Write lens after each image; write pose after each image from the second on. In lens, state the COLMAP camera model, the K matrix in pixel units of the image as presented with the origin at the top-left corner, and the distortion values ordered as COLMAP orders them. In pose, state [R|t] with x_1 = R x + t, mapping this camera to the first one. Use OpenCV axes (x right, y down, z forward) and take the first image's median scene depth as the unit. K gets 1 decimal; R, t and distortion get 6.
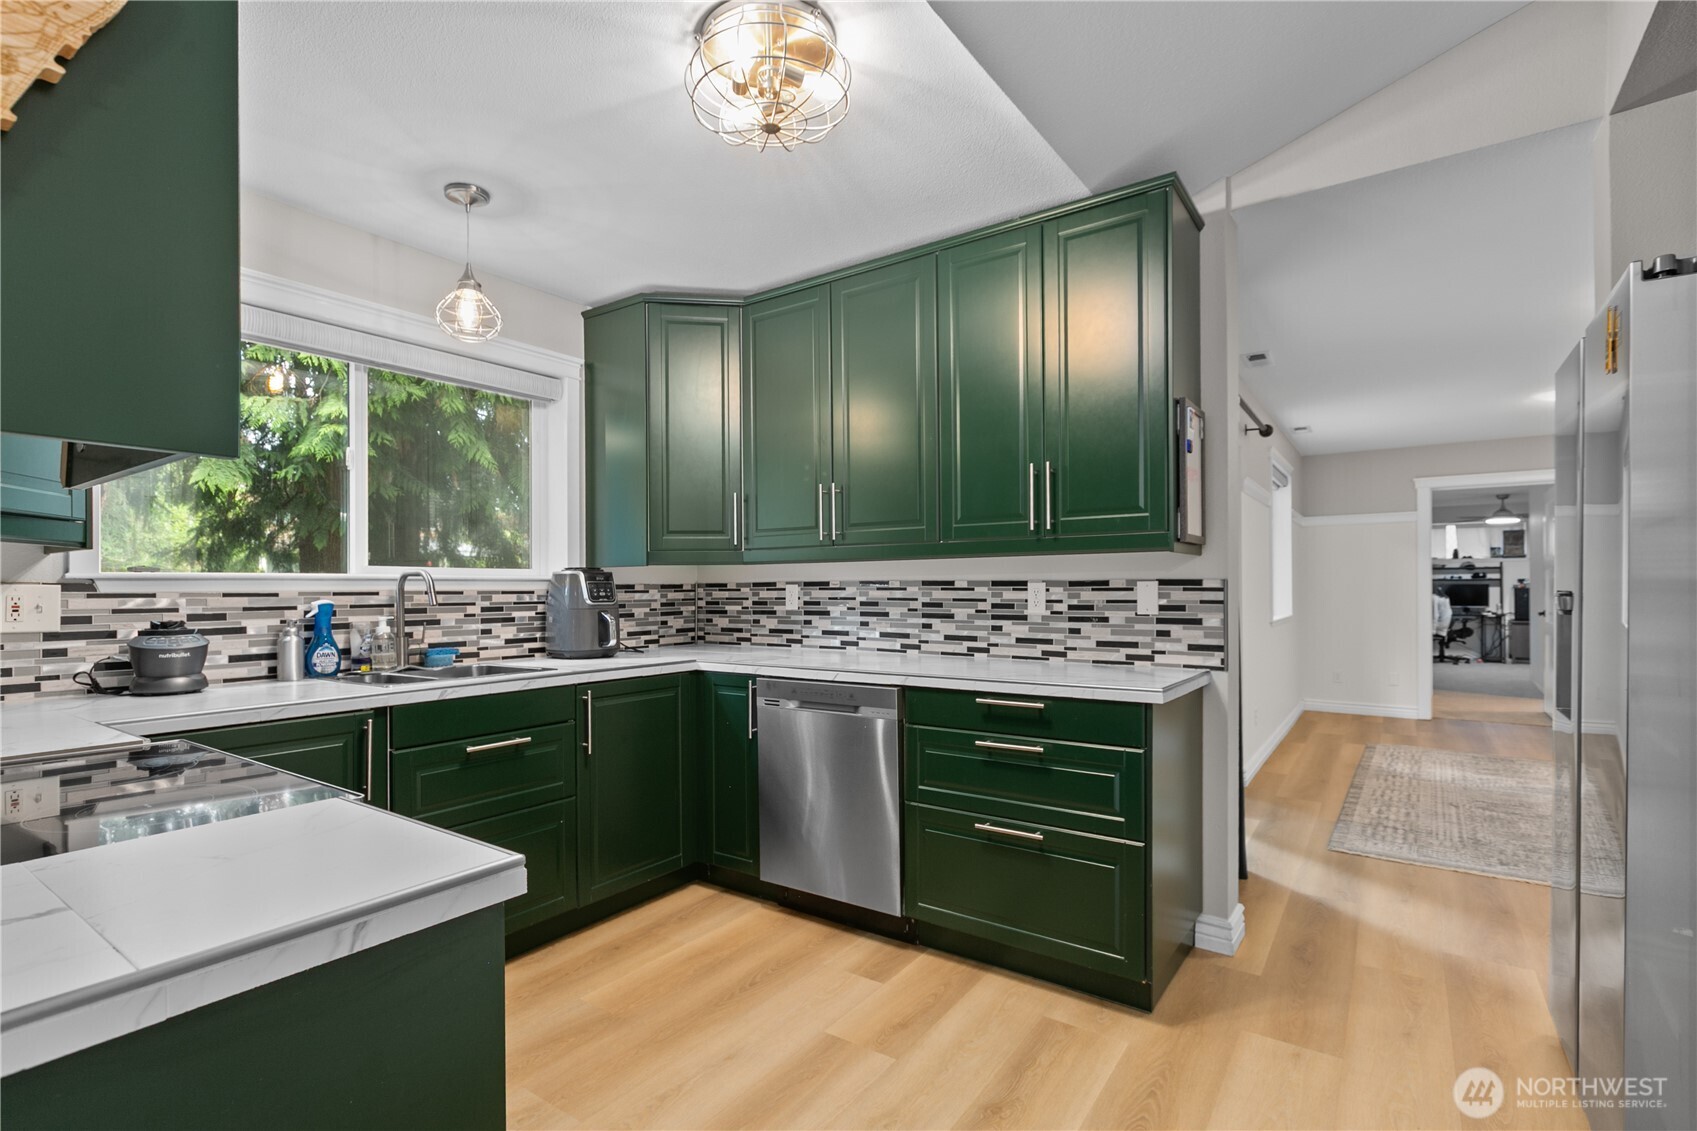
lens RADIAL K [[773.0, 0, 882.0], [0, 773.0, 592.2], [0, 0, 1]] dist [-0.004604, -0.000384]
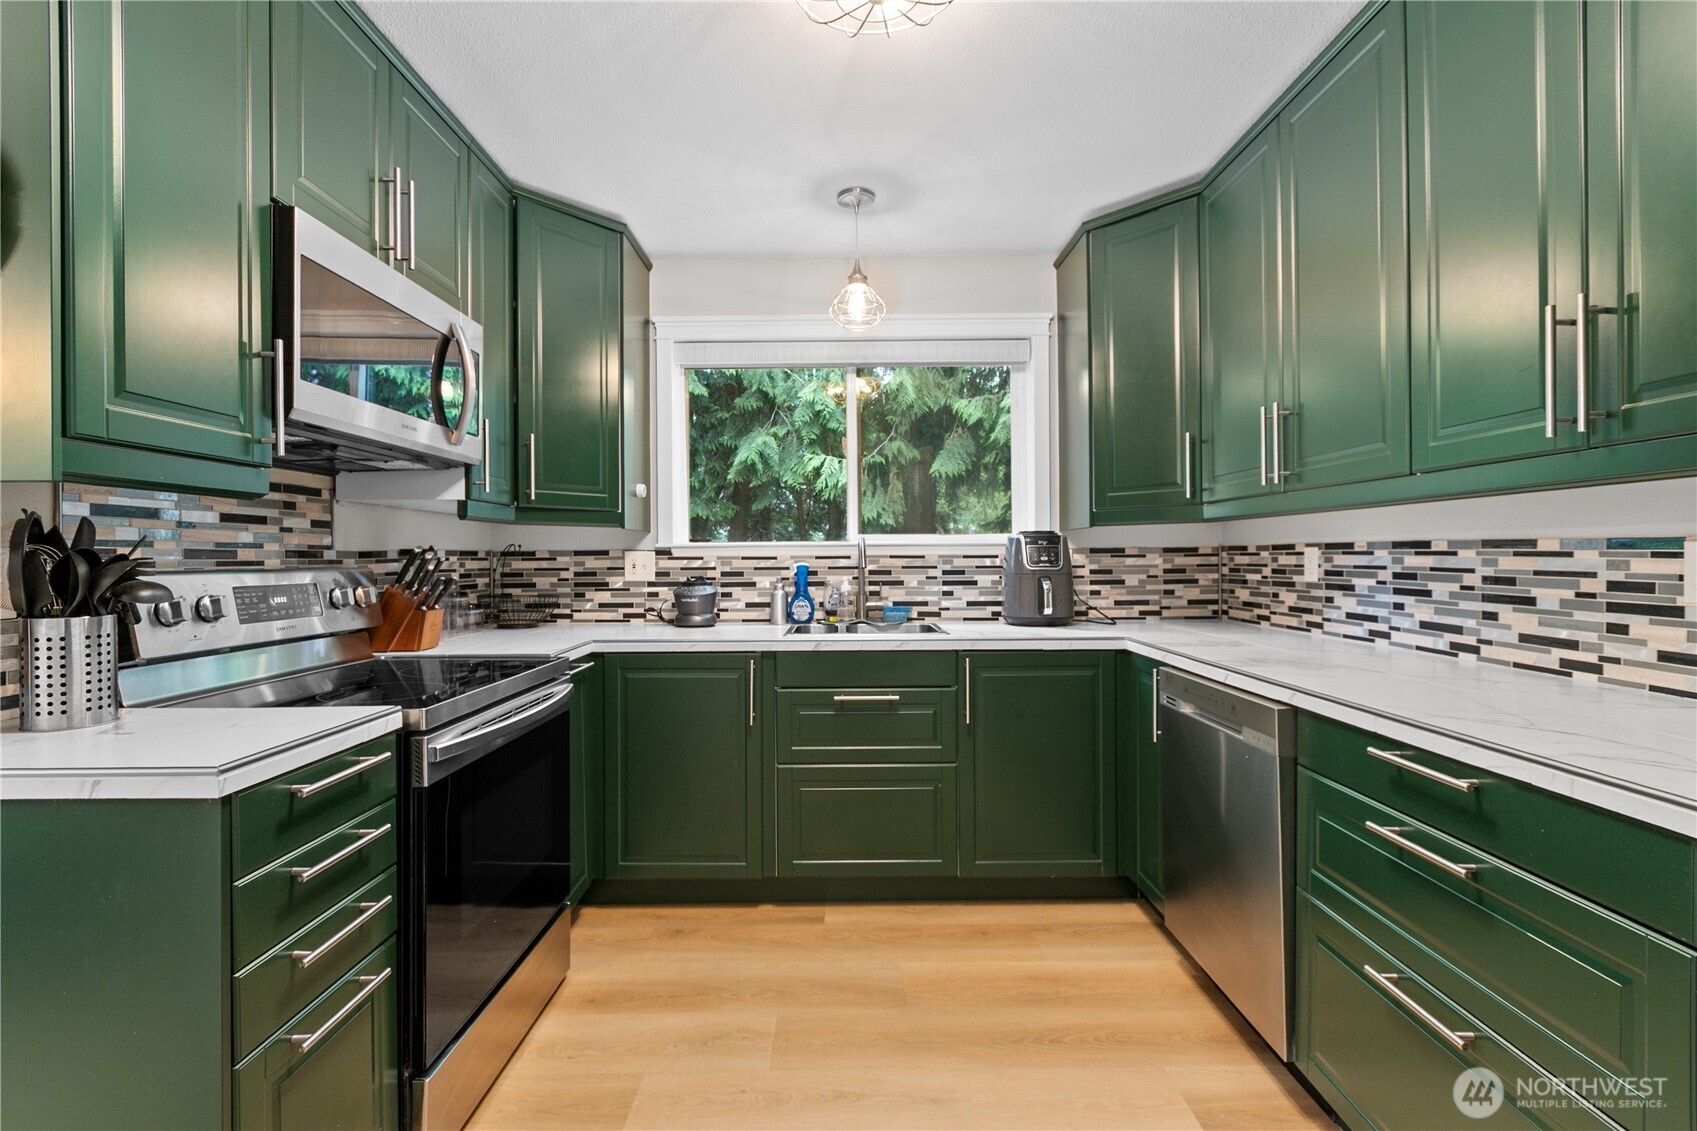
lens RADIAL K [[773.0, 0, 850.1], [0, 773.0, 562.4], [0, 0, 1]] dist [-0.004604, -0.000384]
pose [[0.564944, 0.010523, -0.825062, 0.283077], [-0.001077, 0.999927, 0.012016, -0.004179], [0.825129, -0.005900, 0.564914, 0.276157]]
